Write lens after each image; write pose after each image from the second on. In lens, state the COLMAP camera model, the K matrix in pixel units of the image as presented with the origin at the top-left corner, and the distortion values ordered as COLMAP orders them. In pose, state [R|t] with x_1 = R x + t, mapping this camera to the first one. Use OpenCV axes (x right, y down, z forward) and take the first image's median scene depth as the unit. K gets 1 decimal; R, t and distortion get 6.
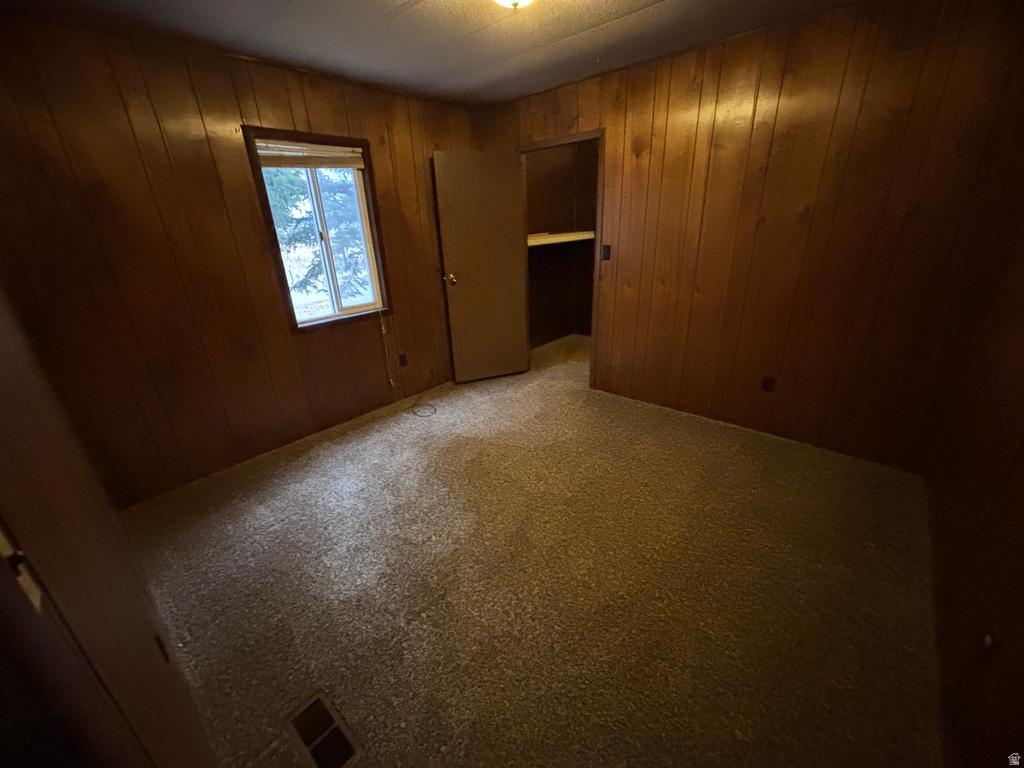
lens RADIAL K [[409.8, 0, 512.0], [0, 409.8, 384.0], [0, 0, 1]] dist [0.001502, 0.000004]
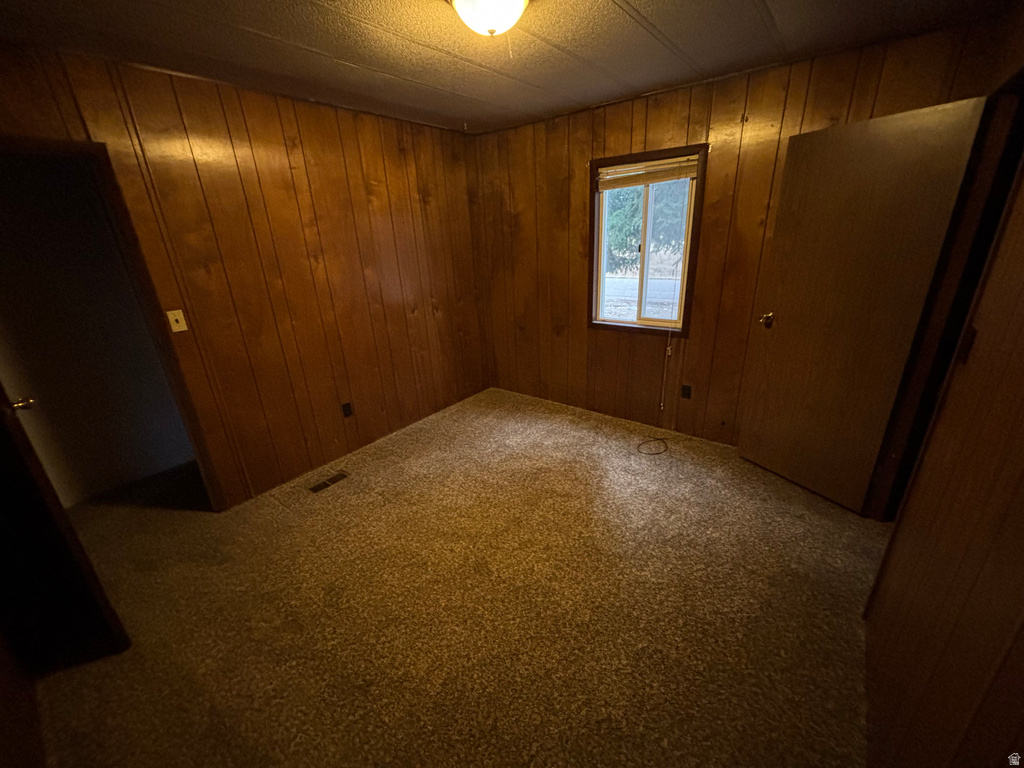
lens RADIAL K [[409.8, 0, 512.0], [0, 409.8, 384.0], [0, 0, 1]] dist [0.001502, 0.000004]
pose [[0.061492, 0.382596, -0.921867, 0.626002], [-0.338552, 0.876855, 0.341332, -0.301097], [0.938936, 0.291111, 0.183449, 0.596091]]
